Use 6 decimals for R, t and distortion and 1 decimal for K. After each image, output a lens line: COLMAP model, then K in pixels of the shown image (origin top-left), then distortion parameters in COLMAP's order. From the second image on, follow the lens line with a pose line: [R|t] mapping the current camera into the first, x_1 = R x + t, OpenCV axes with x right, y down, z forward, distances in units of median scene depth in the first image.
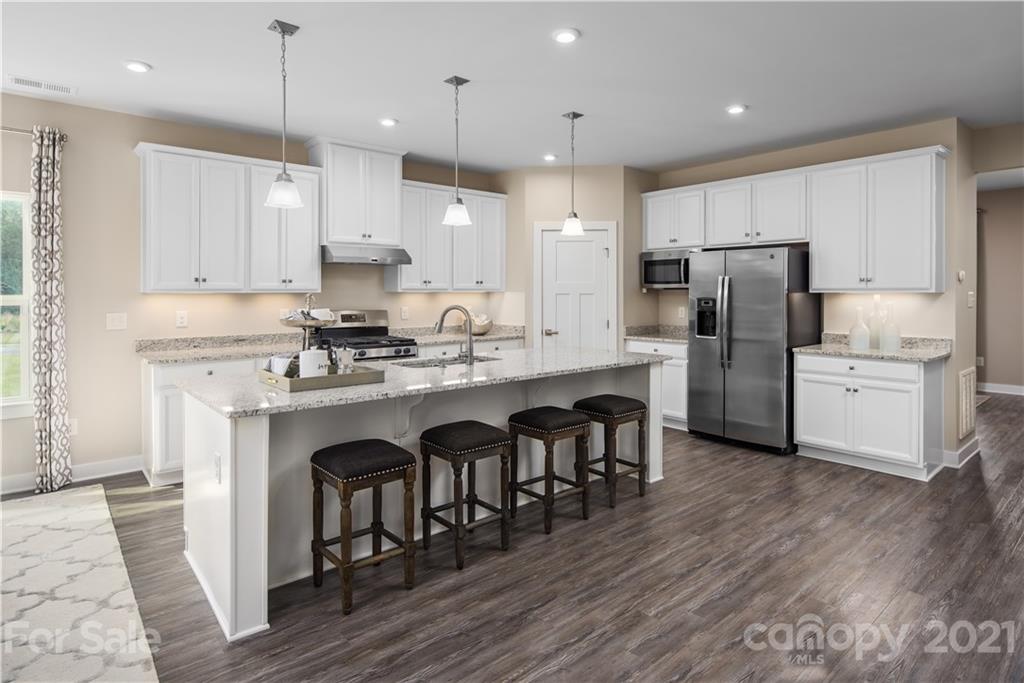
lens RADIAL K [[557.5, 0, 517.5], [0, 557.5, 294.0], [0, 0, 1]] dist [-0.005713, -0.001303]
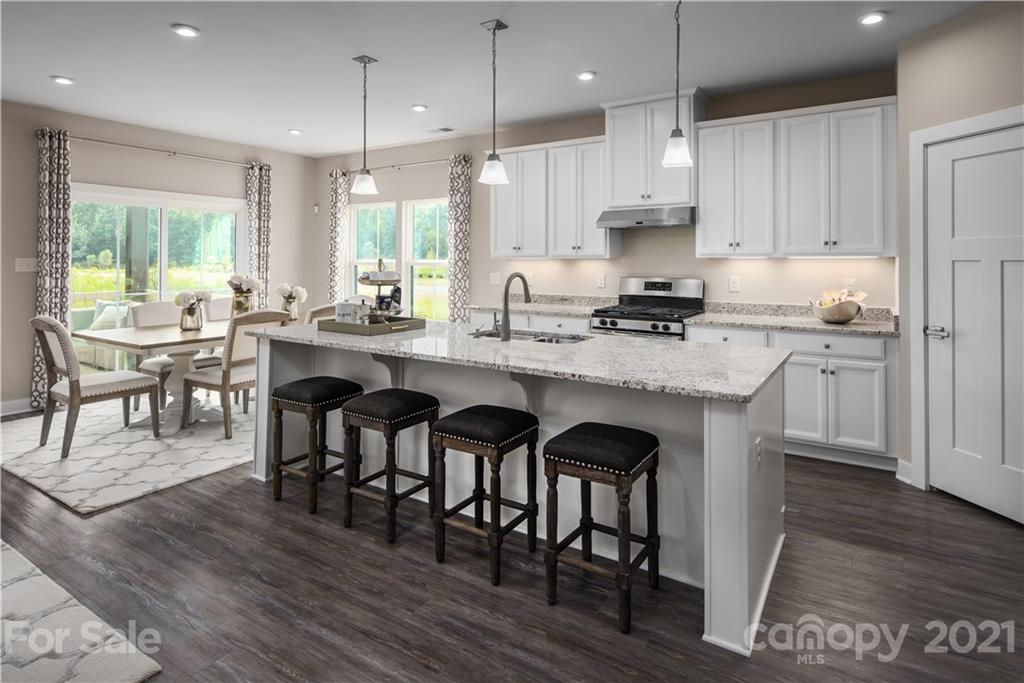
lens RADIAL K [[528.3, 0, 493.4], [0, 528.3, 253.2], [0, 0, 1]] dist [0.004393, 0.000086]
pose [[0.294987, -0.009717, -0.955452, 0.512977], [-0.003875, 0.999928, -0.011366, -0.000168], [0.955493, 0.007055, 0.294928, 0.543130]]
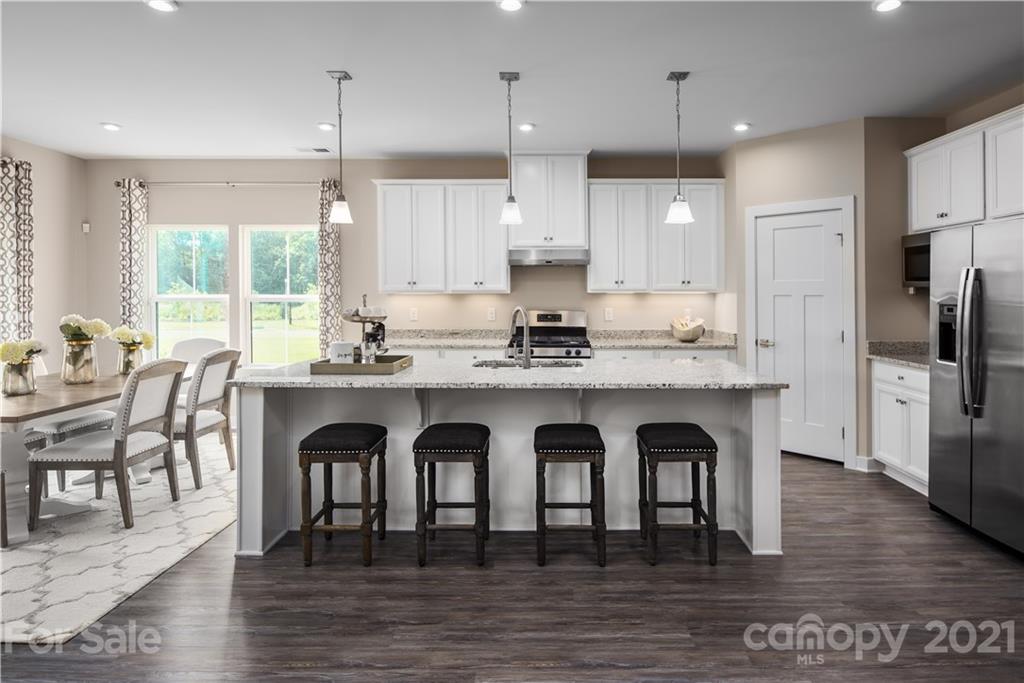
lens RADIAL K [[557.5, 0, 517.5], [0, 557.5, 294.0], [0, 0, 1]] dist [-0.005713, -0.001303]
pose [[0.751958, 0.000878, -0.659211, 0.390034], [-0.003108, 0.999993, -0.002214, 0.001019], [0.659204, 0.003714, 0.751955, 0.198267]]
